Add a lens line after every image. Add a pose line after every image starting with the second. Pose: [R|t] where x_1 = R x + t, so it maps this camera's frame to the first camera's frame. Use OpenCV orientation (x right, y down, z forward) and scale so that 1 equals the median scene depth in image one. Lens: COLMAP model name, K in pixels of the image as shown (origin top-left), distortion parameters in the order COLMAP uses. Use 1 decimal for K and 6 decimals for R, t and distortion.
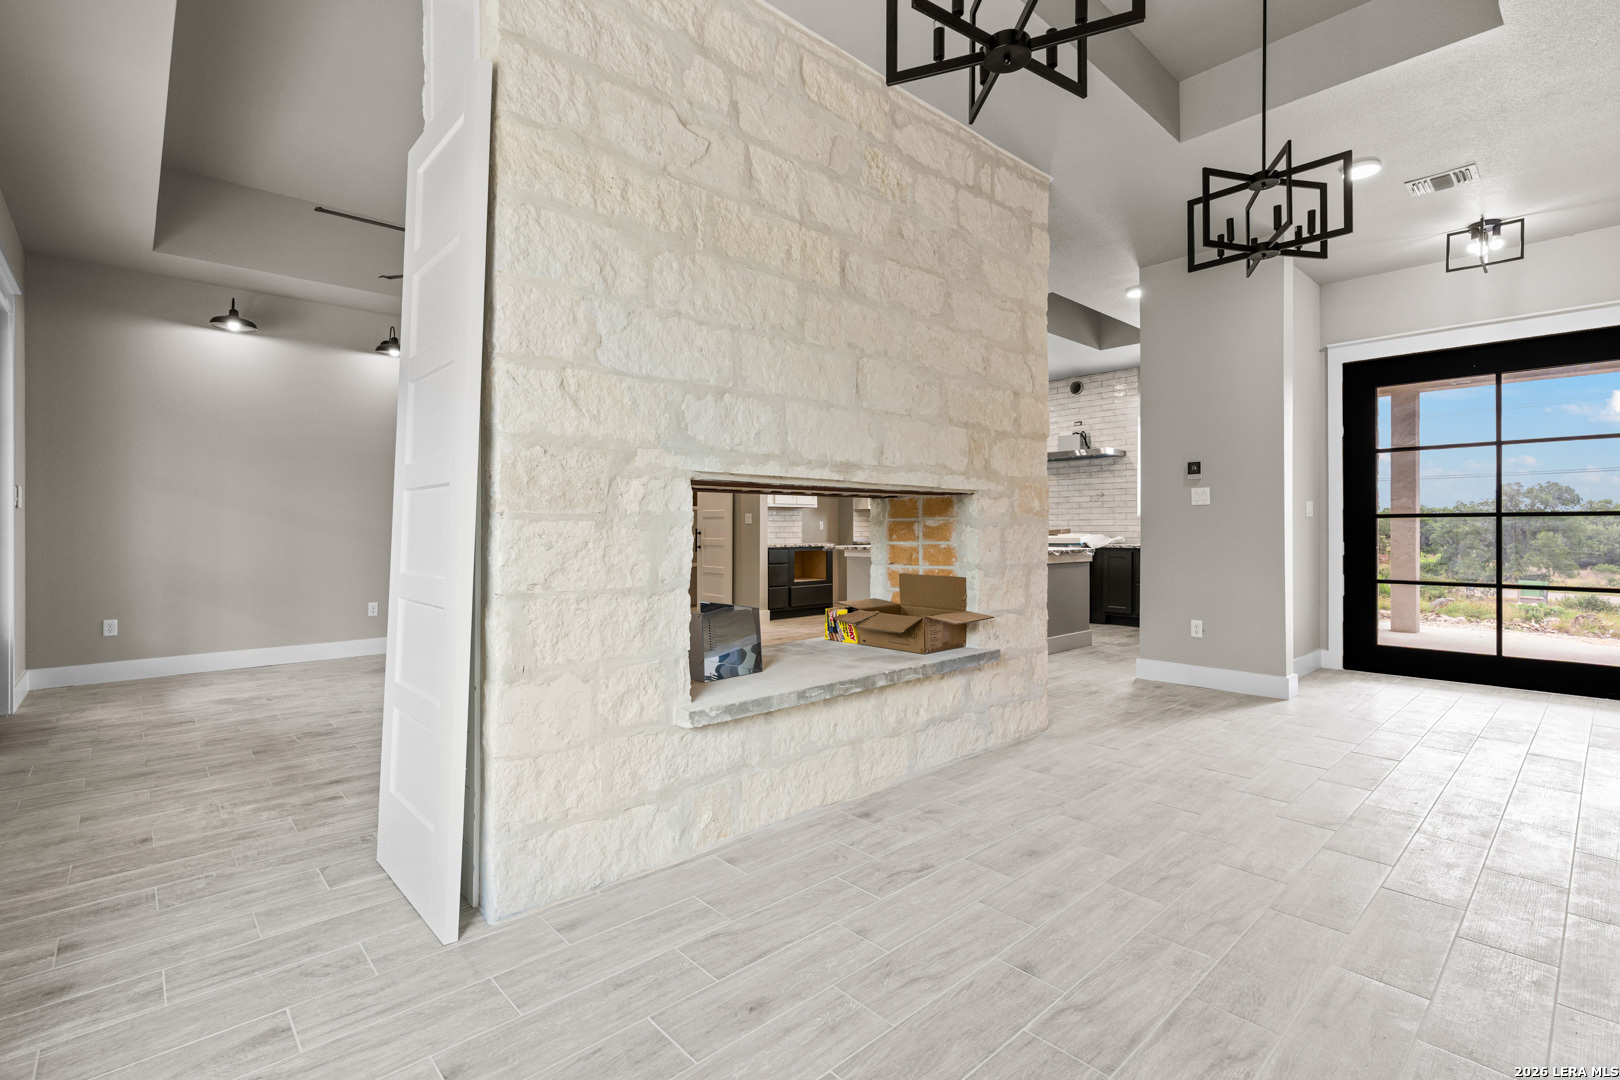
lens RADIAL K [[741.7, 0, 813.4], [0, 741.7, 533.3], [0, 0, 1]] dist [-0.006301, 0.002823]
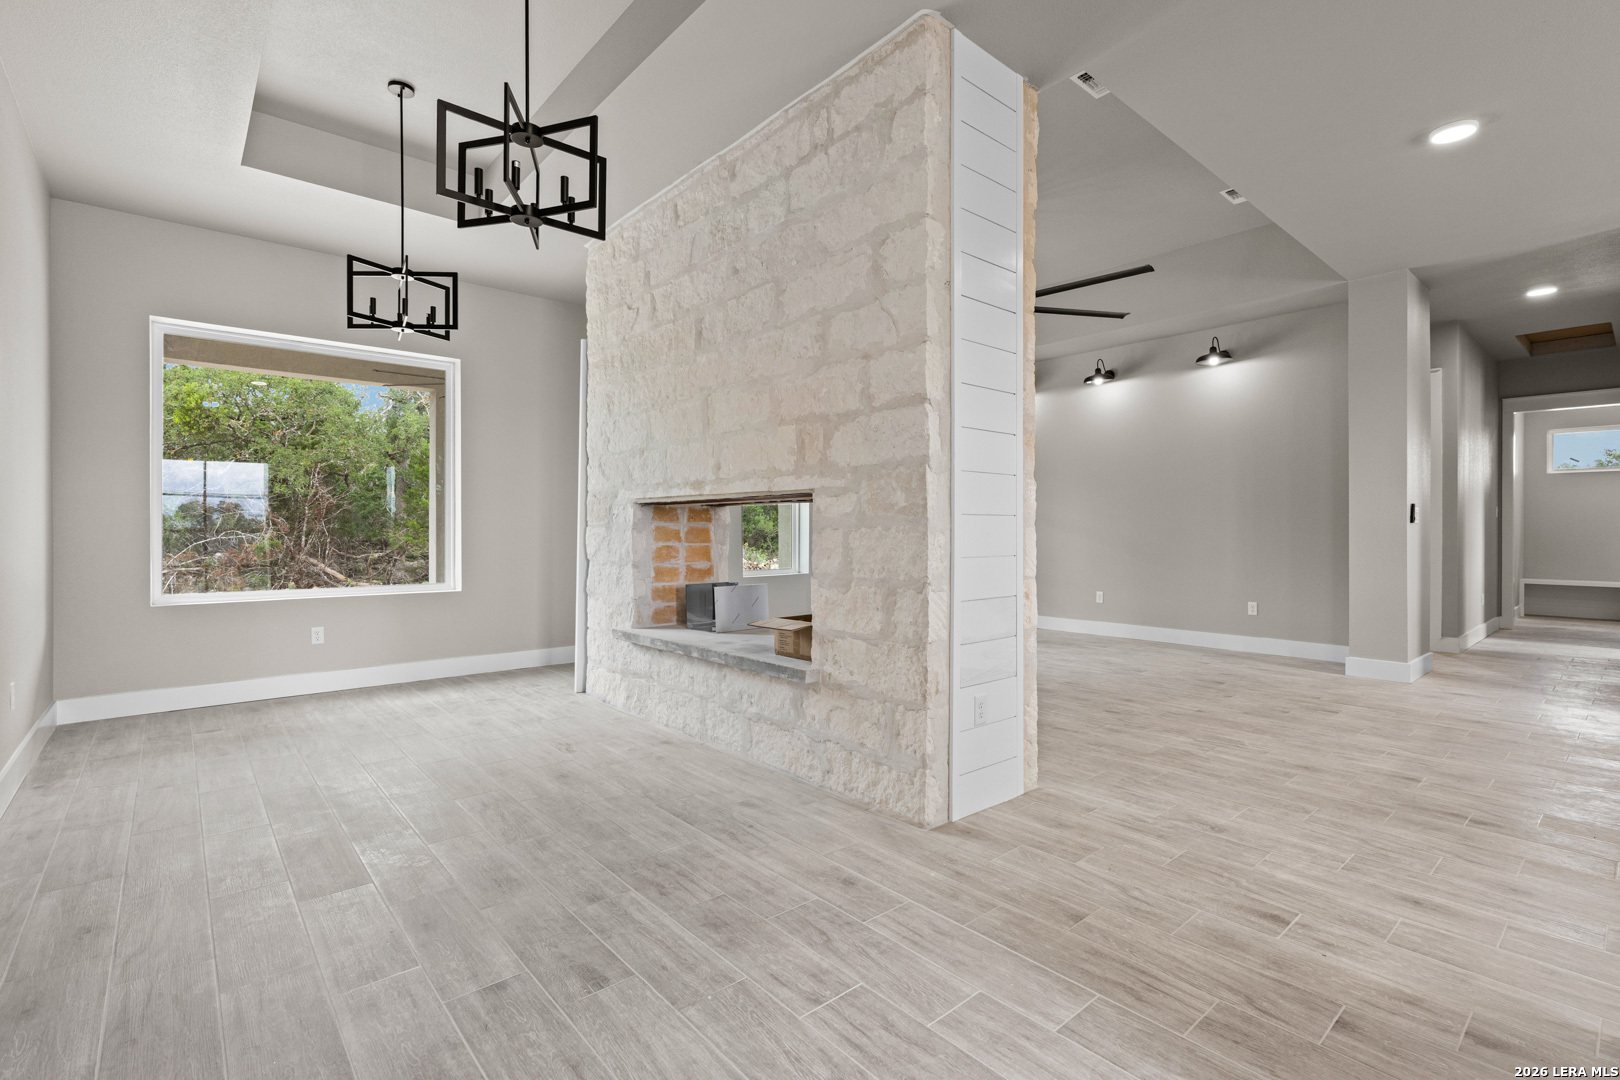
lens RADIAL K [[741.7, 0, 817.1], [0, 741.7, 536.7], [0, 0, 1]] dist [-0.006301, 0.002823]
pose [[-0.027473, 0.008628, -0.999585, 1.072046], [-0.006949, 0.999937, 0.008822, -0.007927], [0.999598, 0.007188, -0.027411, 0.993296]]
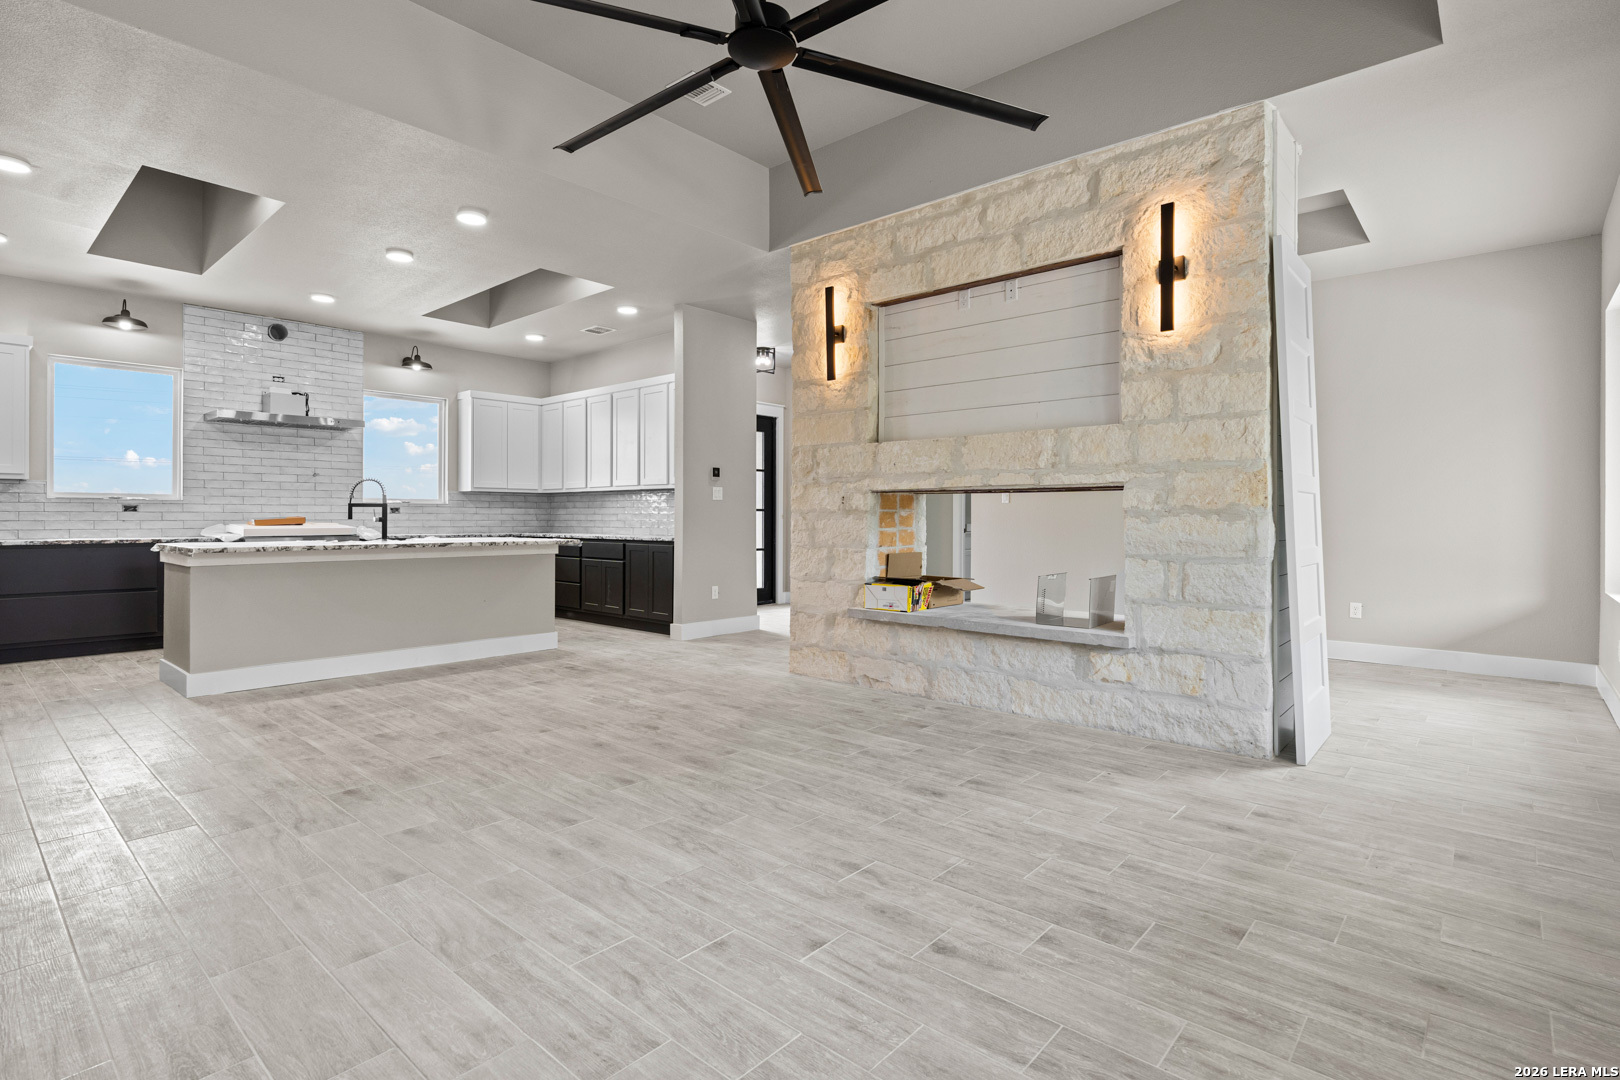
lens RADIAL K [[792.6, 0, 808.0], [0, 792.6, 513.5], [0, 0, 1]] dist [0.000177, 0.001434]
pose [[-0.095908, 0.005706, 0.995374, -1.274175], [0.003644, 0.999979, -0.005381, -0.007403], [-0.995384, 0.003111, -0.095927, 1.338625]]
